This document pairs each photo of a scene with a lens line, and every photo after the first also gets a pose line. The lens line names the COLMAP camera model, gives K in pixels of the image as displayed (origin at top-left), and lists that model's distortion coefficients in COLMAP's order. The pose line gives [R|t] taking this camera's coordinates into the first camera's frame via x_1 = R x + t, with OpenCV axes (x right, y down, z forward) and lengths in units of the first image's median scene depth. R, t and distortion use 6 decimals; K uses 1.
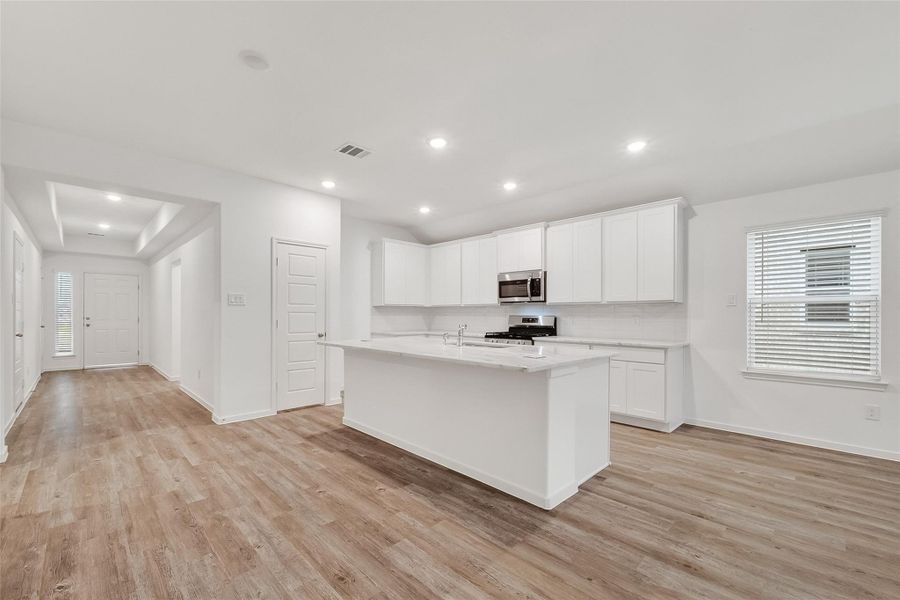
lens RADIAL K [[373.5, 0, 454.1], [0, 373.5, 315.5], [0, 0, 1]] dist [-0.004674, -0.000090]
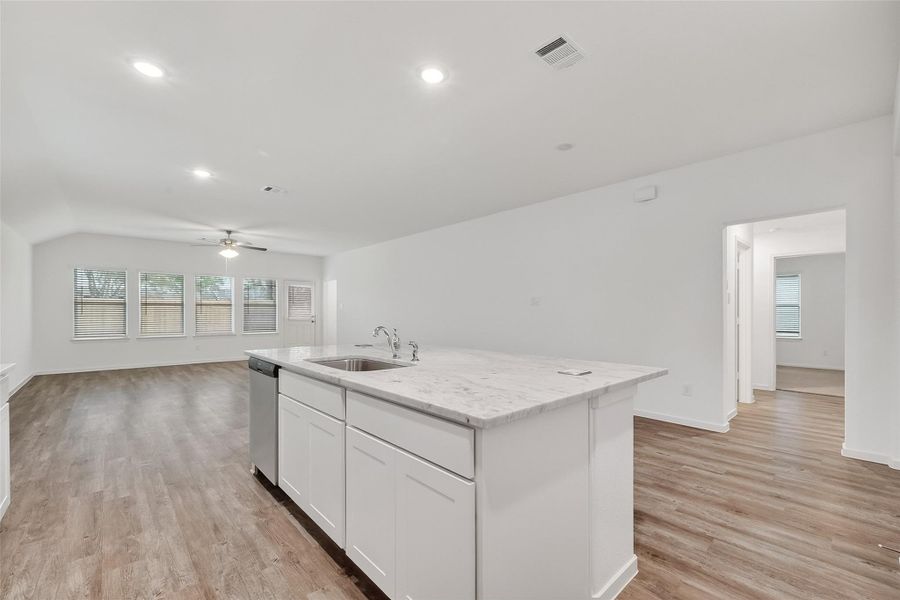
lens RADIAL K [[377.5, 0, 477.9], [0, 377.5, 314.3], [0, 0, 1]] dist [-0.000747, -0.000653]
pose [[-0.999666, -0.003791, 0.025579, -0.171846], [-0.003598, 0.999965, 0.007575, -0.002468], [-0.025607, 0.007481, -0.999644, 1.926861]]
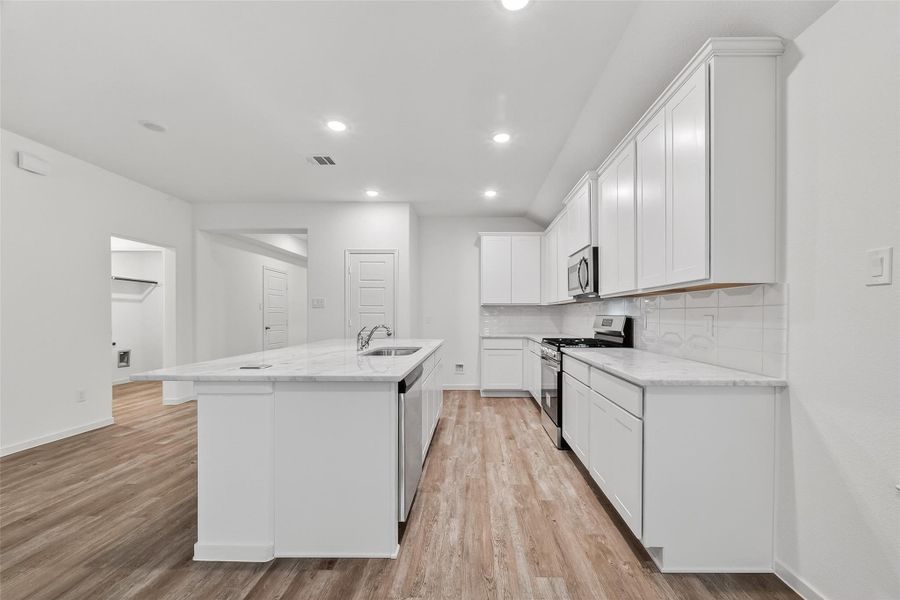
lens RADIAL K [[377.5, 0, 477.9], [0, 377.5, 314.3], [0, 0, 1]] dist [-0.000747, -0.000653]
pose [[0.705086, -0.005026, -0.709104, 0.952350], [-0.000673, 0.999970, -0.007758, 0.007044], [0.709122, 0.005947, 0.705061, 0.659537]]
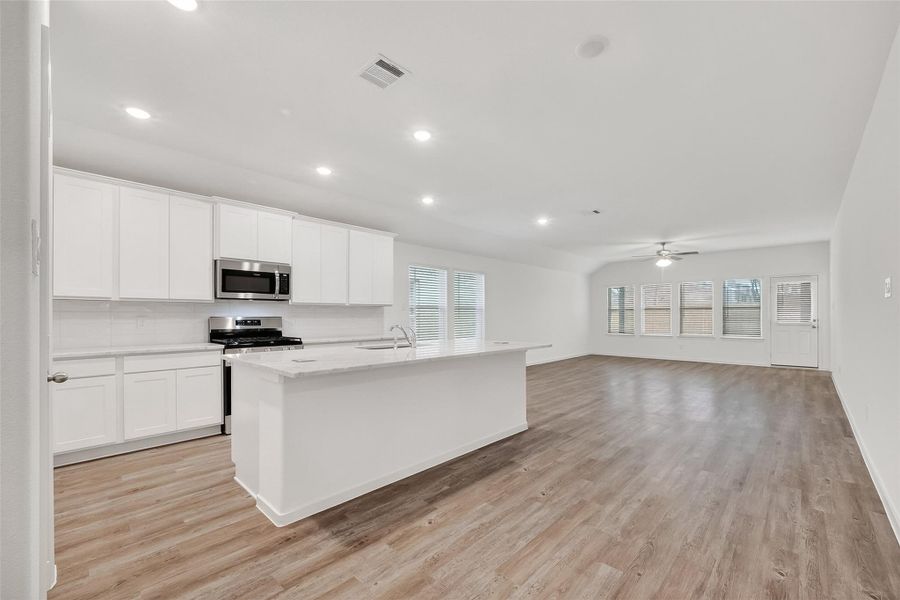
lens RADIAL K [[368.7, 0, 471.0], [0, 368.7, 314.4], [0, 0, 1]] dist [-0.001744, -0.000182]
pose [[-0.043398, 0.002537, 0.999055, -1.101290], [0.005256, 0.999984, -0.002311, -0.001615], [-0.999044, 0.005150, -0.043411, 1.023195]]
